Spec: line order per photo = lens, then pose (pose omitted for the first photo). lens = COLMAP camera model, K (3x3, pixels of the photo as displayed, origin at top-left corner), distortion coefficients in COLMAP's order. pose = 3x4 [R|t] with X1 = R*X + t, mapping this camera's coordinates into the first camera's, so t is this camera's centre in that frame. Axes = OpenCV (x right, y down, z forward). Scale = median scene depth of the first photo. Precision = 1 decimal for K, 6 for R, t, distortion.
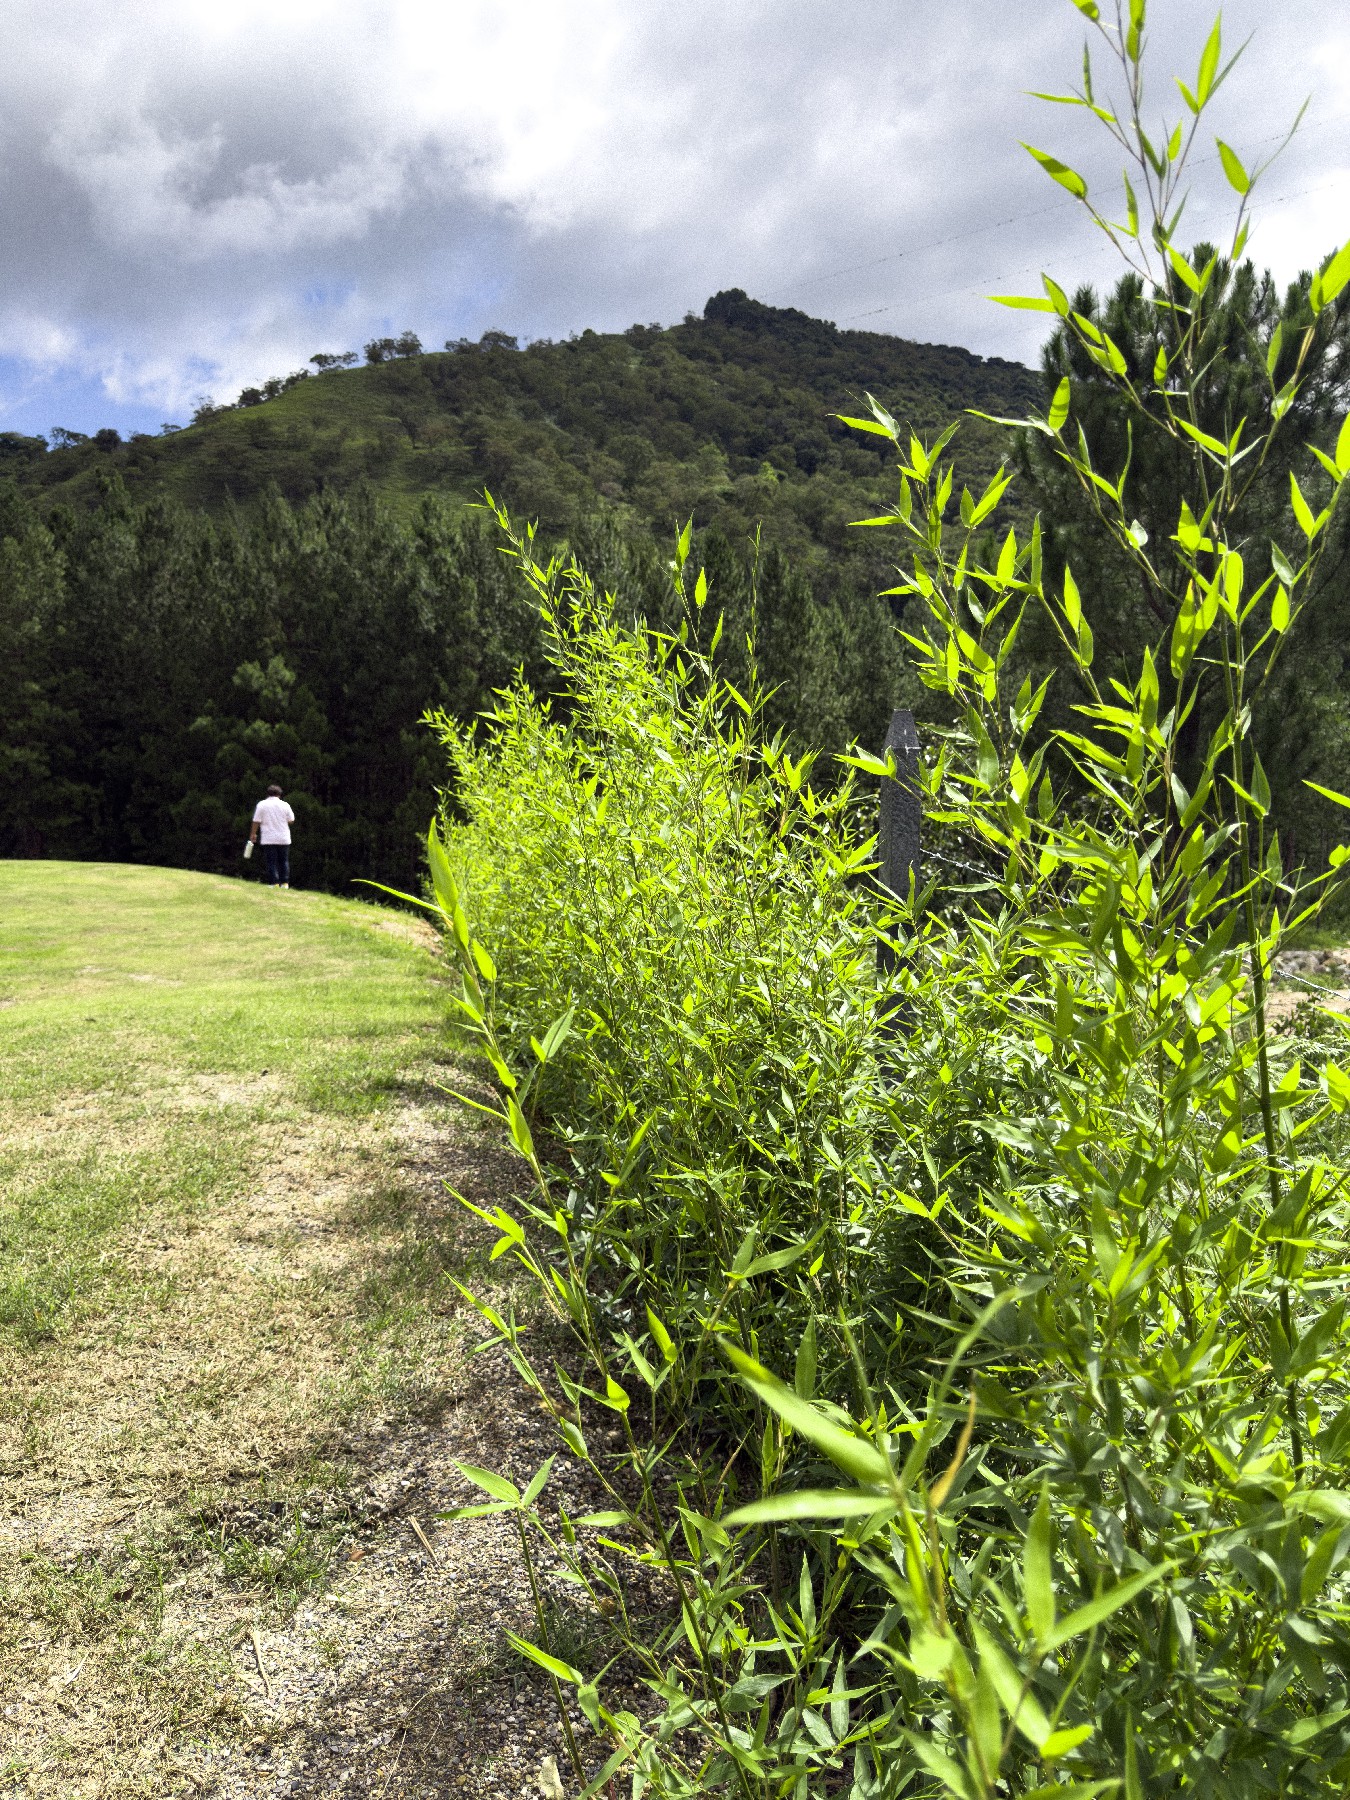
lens RADIAL K [[1259.9, 0, 675.0], [0, 1259.9, 900.0], [0, 0, 1]] dist [0.088194, -0.139738]
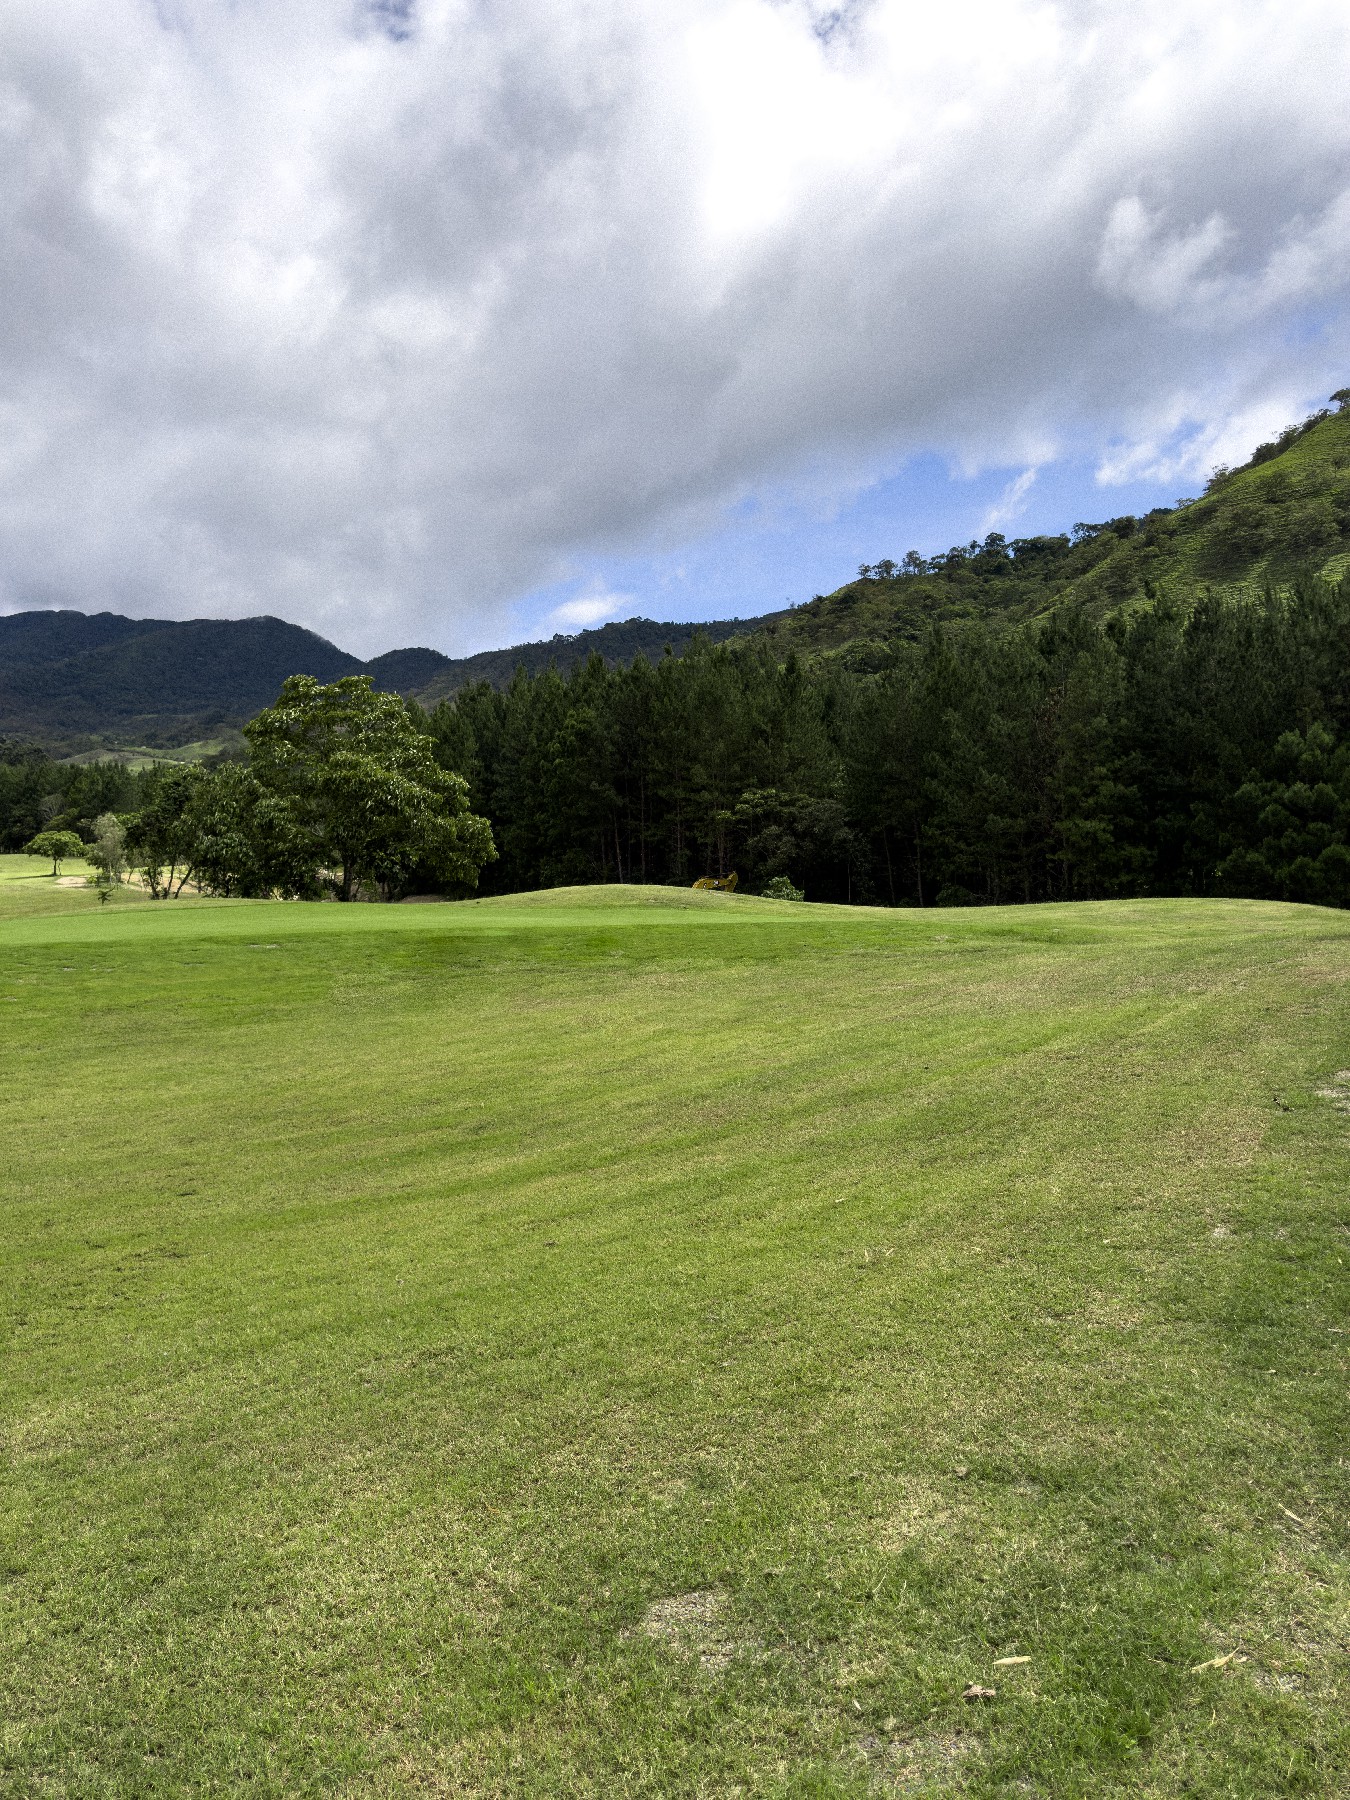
lens RADIAL K [[1259.9, 0, 675.0], [0, 1259.9, 900.0], [0, 0, 1]] dist [0.088194, -0.139738]
pose [[0.730866, -0.014727, -0.682362, 0.031015], [-0.017442, 0.999038, -0.040244, 0.014582], [0.682298, 0.041315, 0.729906, -0.167378]]
